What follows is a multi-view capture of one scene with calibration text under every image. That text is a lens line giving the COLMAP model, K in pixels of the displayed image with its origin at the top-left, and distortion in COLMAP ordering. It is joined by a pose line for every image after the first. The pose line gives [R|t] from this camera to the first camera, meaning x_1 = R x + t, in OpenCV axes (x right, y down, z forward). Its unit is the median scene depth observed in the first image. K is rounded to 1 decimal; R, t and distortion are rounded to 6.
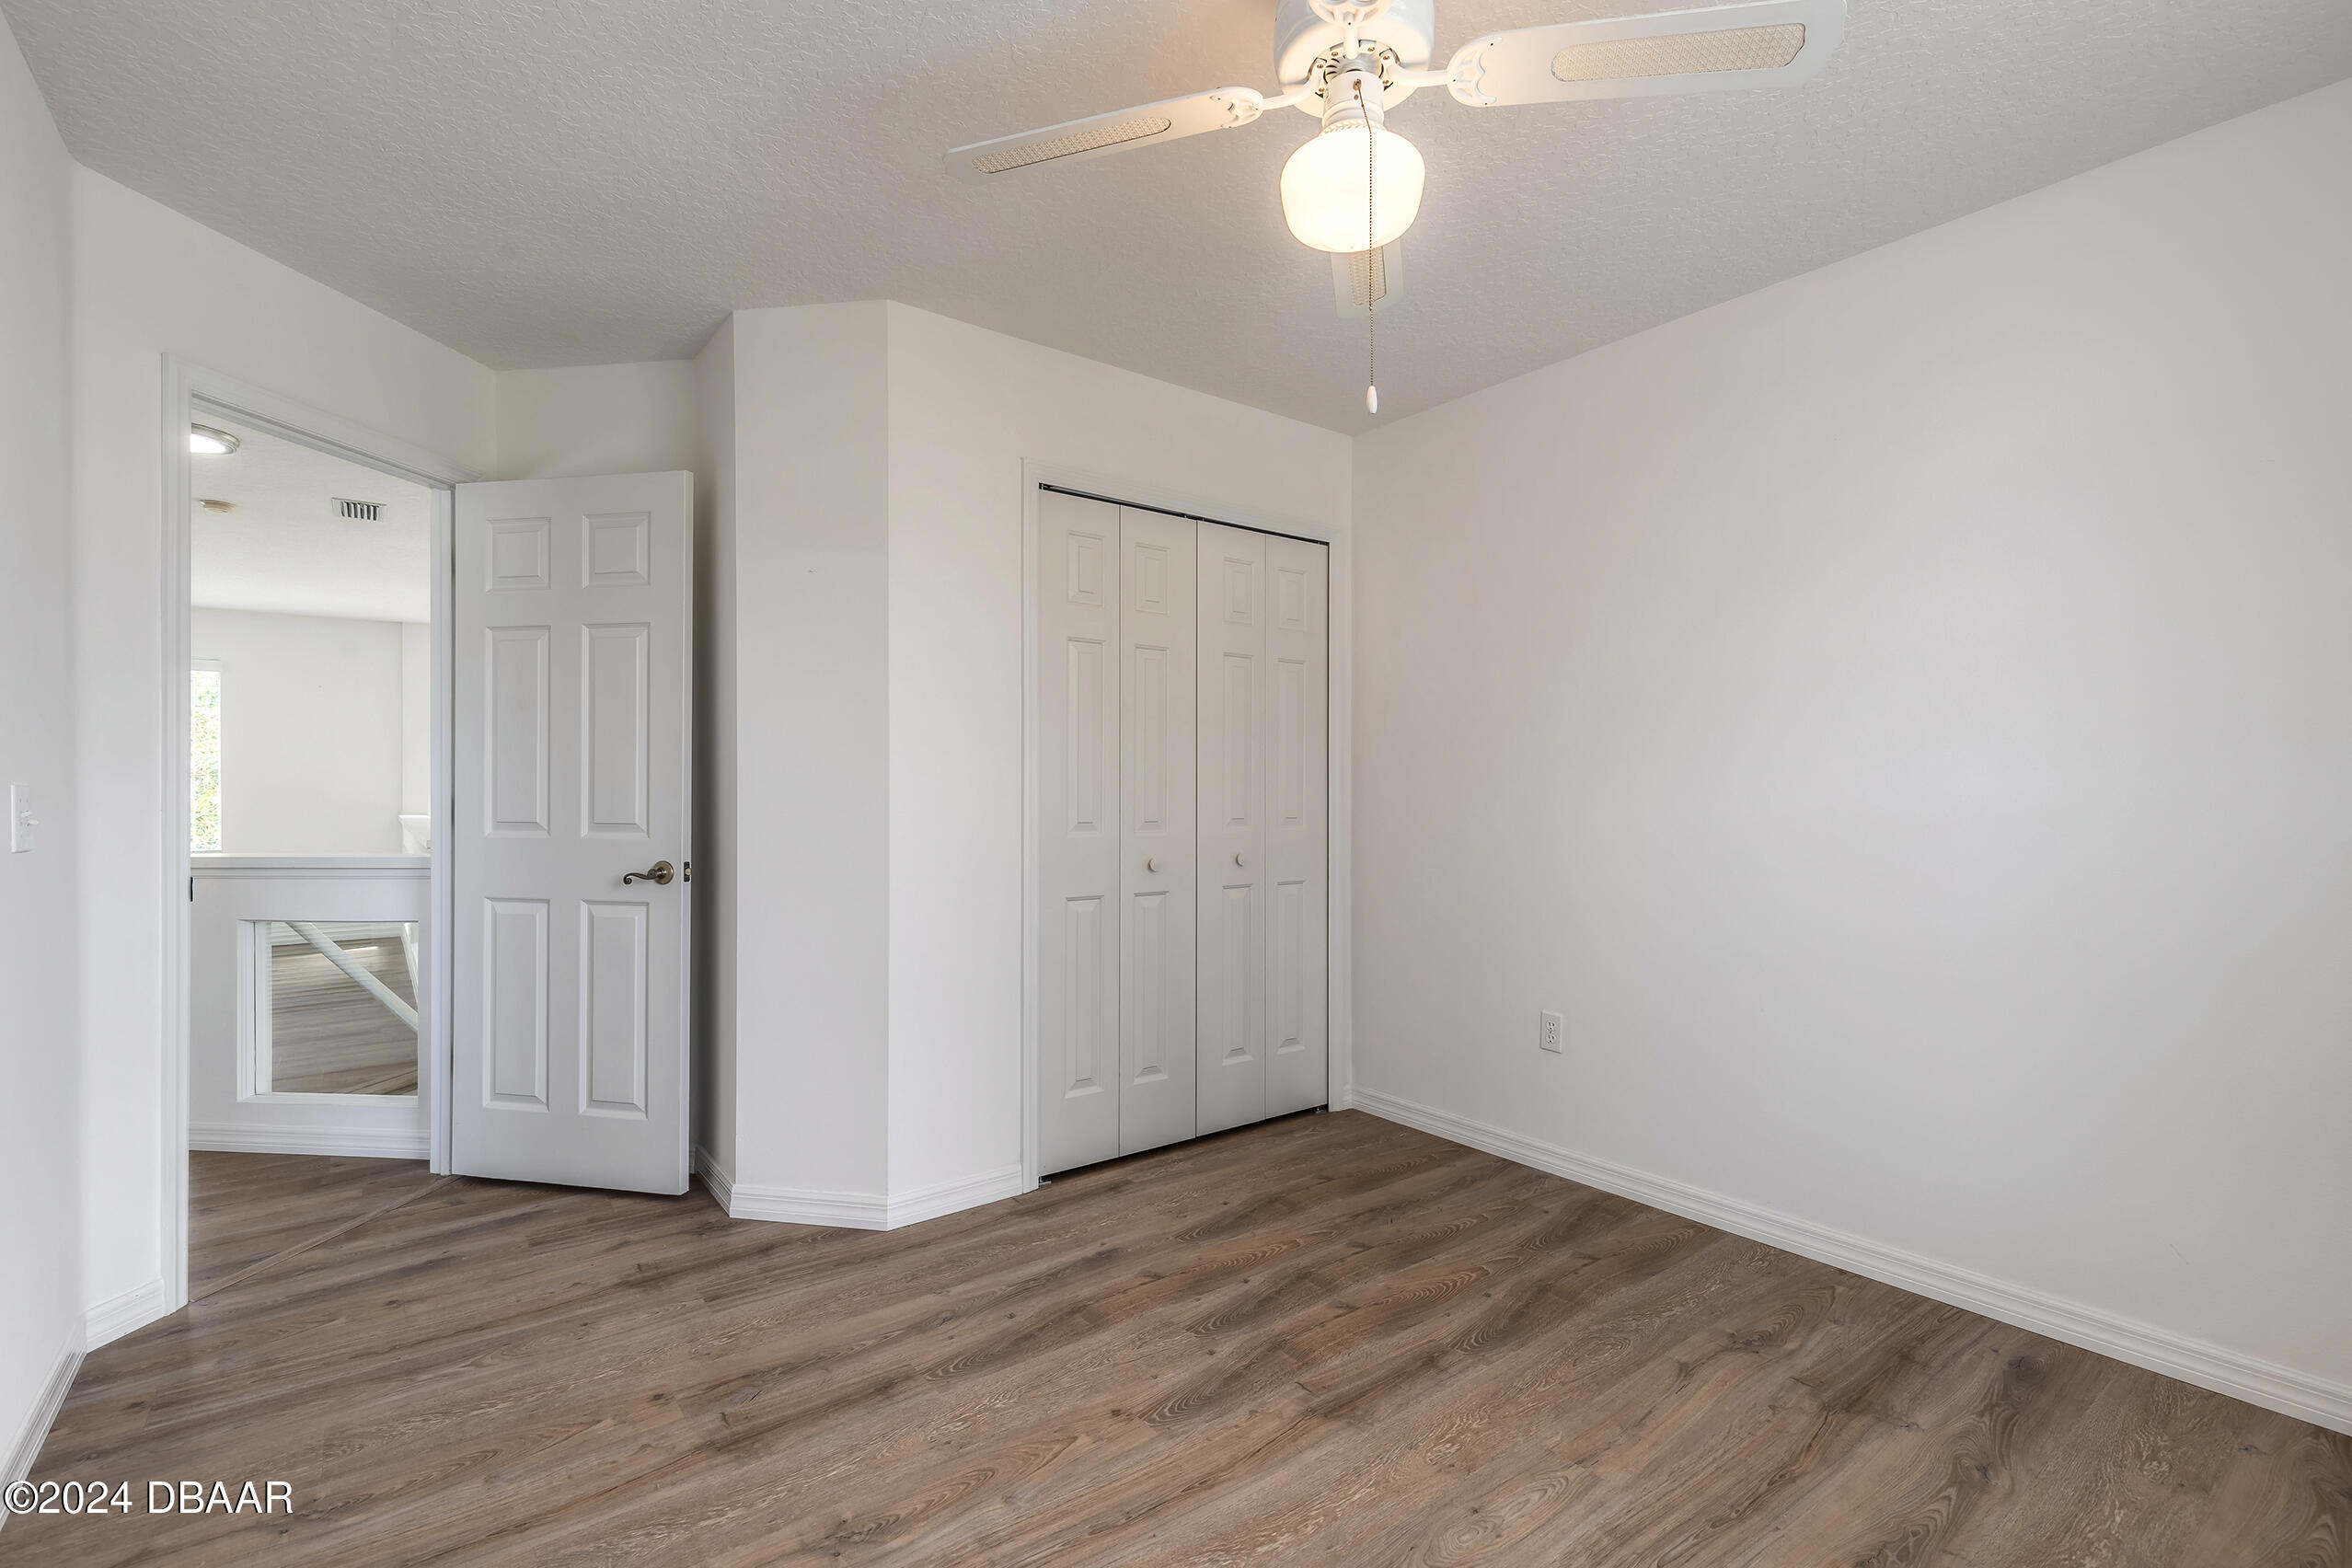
lens RADIAL K [[1058.9, 0, 1168.9], [0, 1058.9, 789.3], [0, 0, 1]] dist [0.007355, -0.000428]
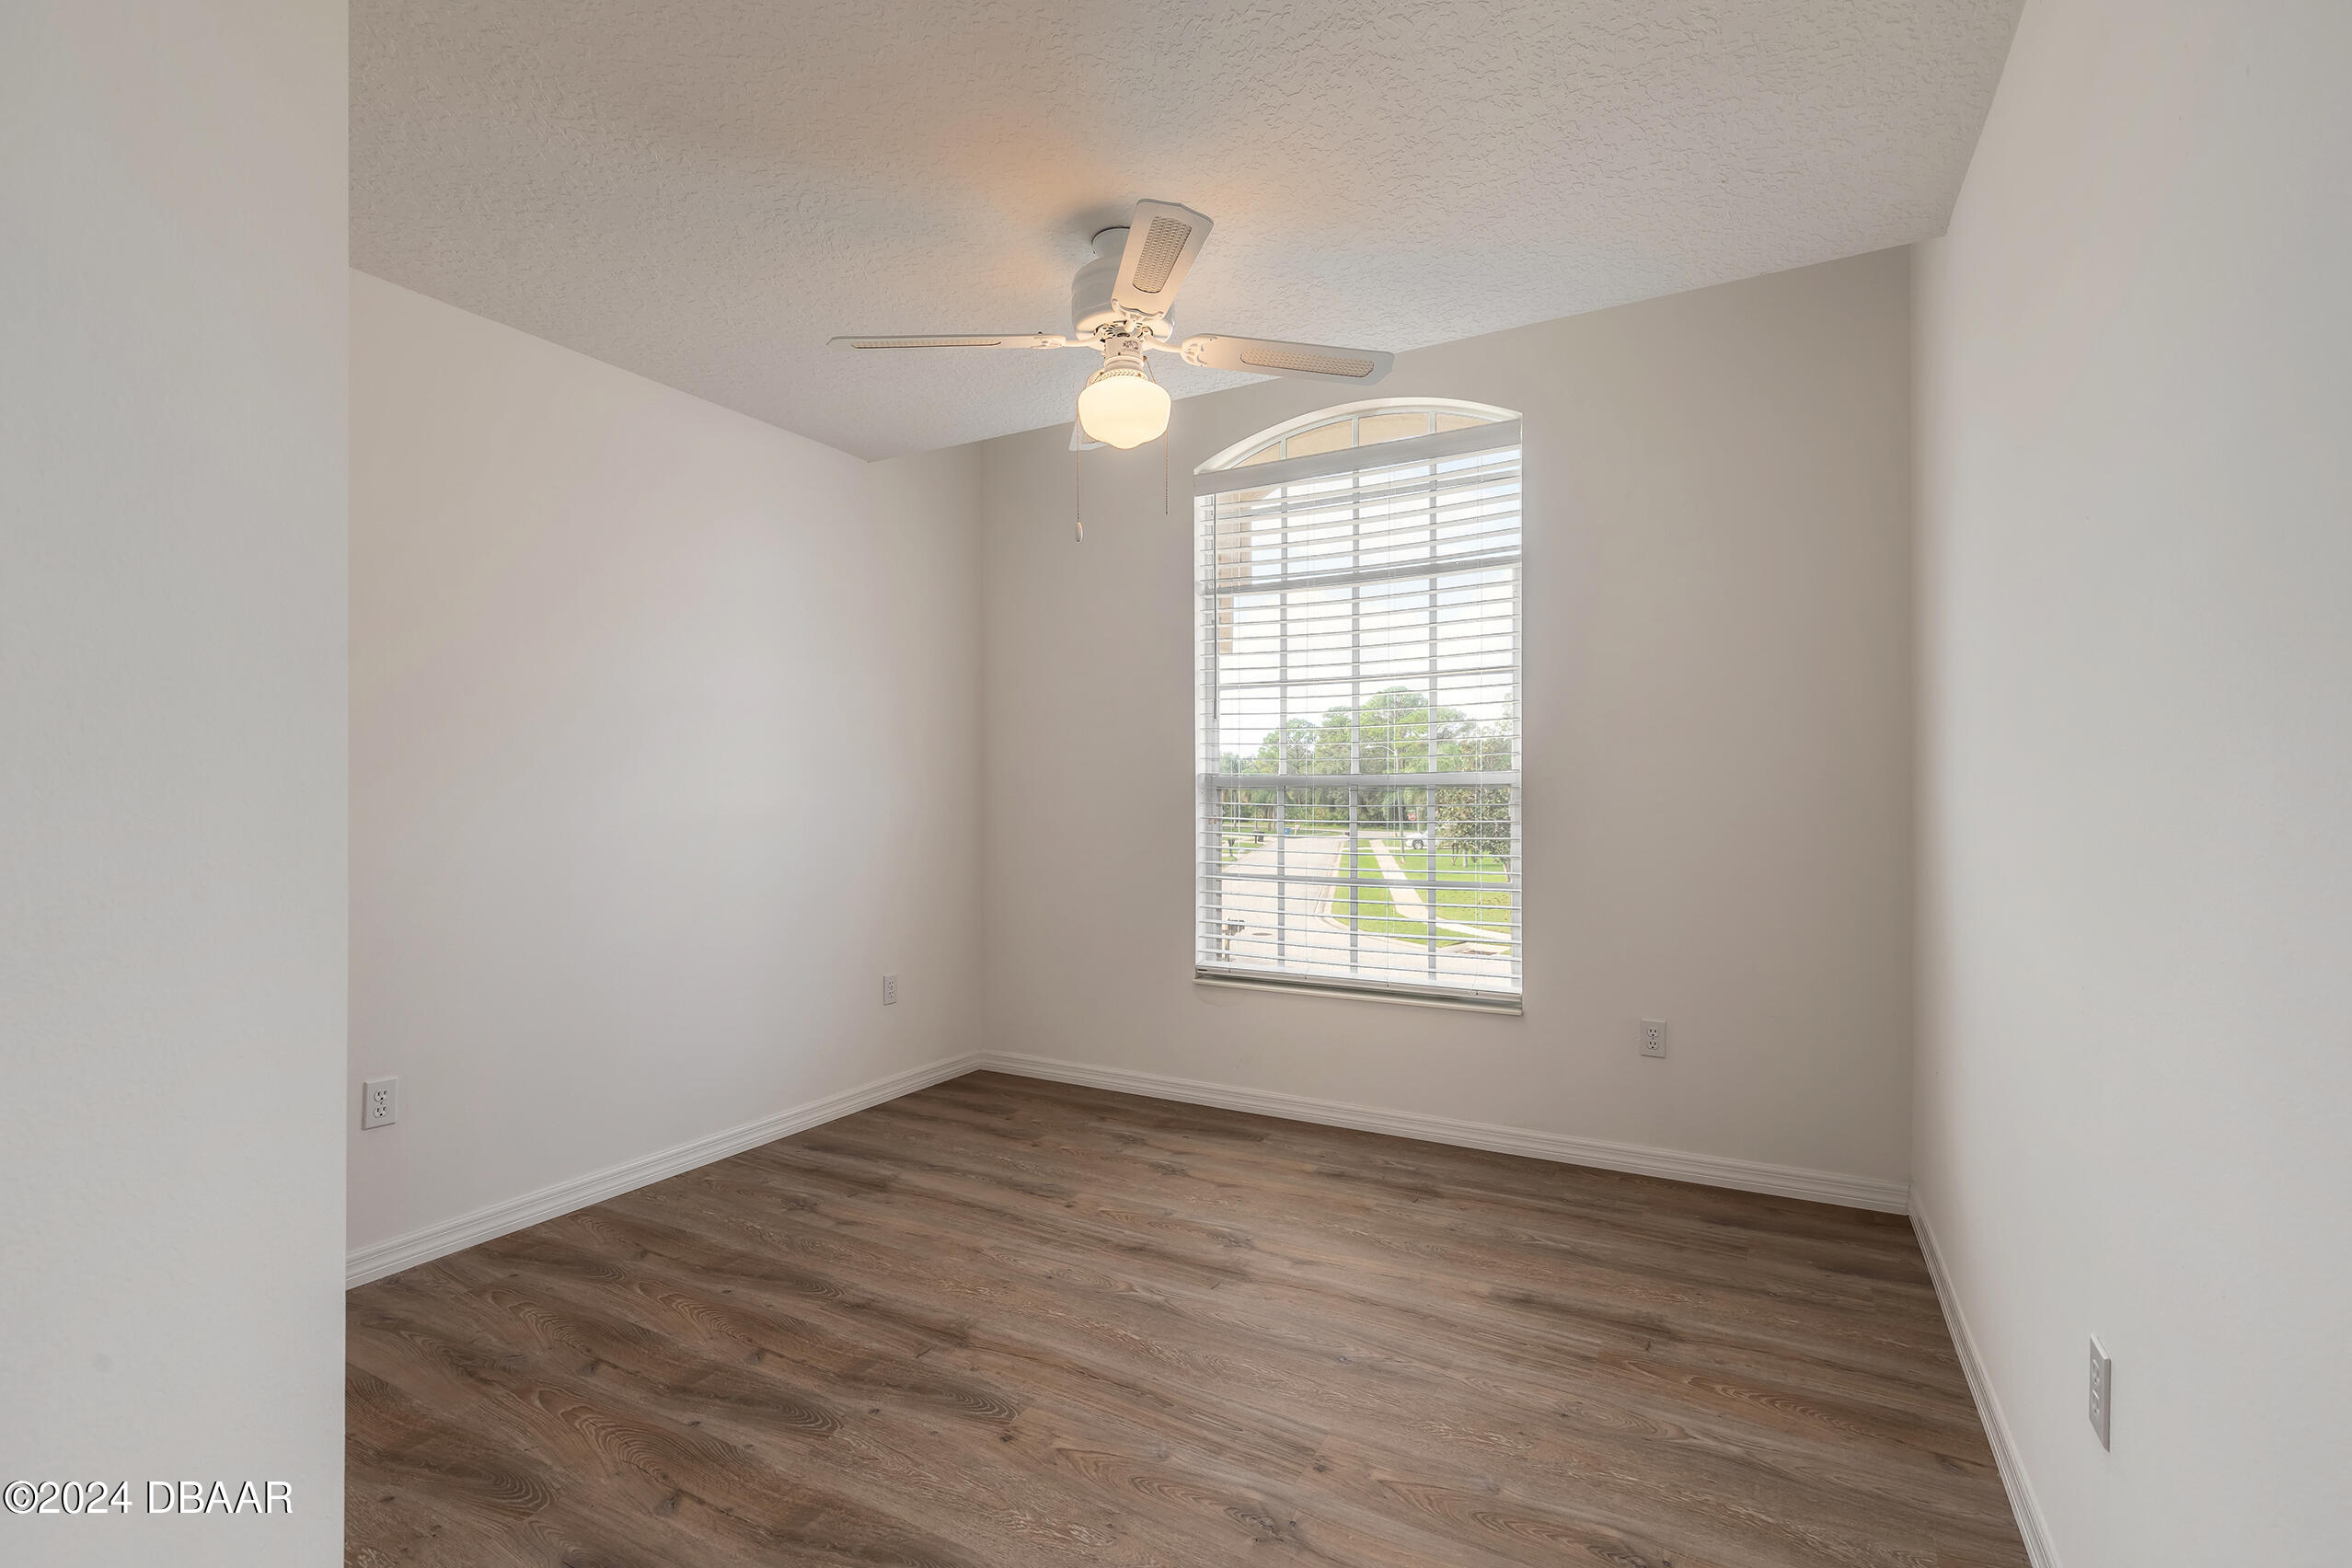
lens RADIAL K [[1058.9, 0, 1168.9], [0, 1058.9, 789.3], [0, 0, 1]] dist [0.007355, -0.000428]
pose [[-0.397120, 0.006098, 0.917746, -0.910949], [0.004739, 0.999978, -0.004594, -0.005405], [-0.917754, 0.002524, -0.397140, 1.126544]]
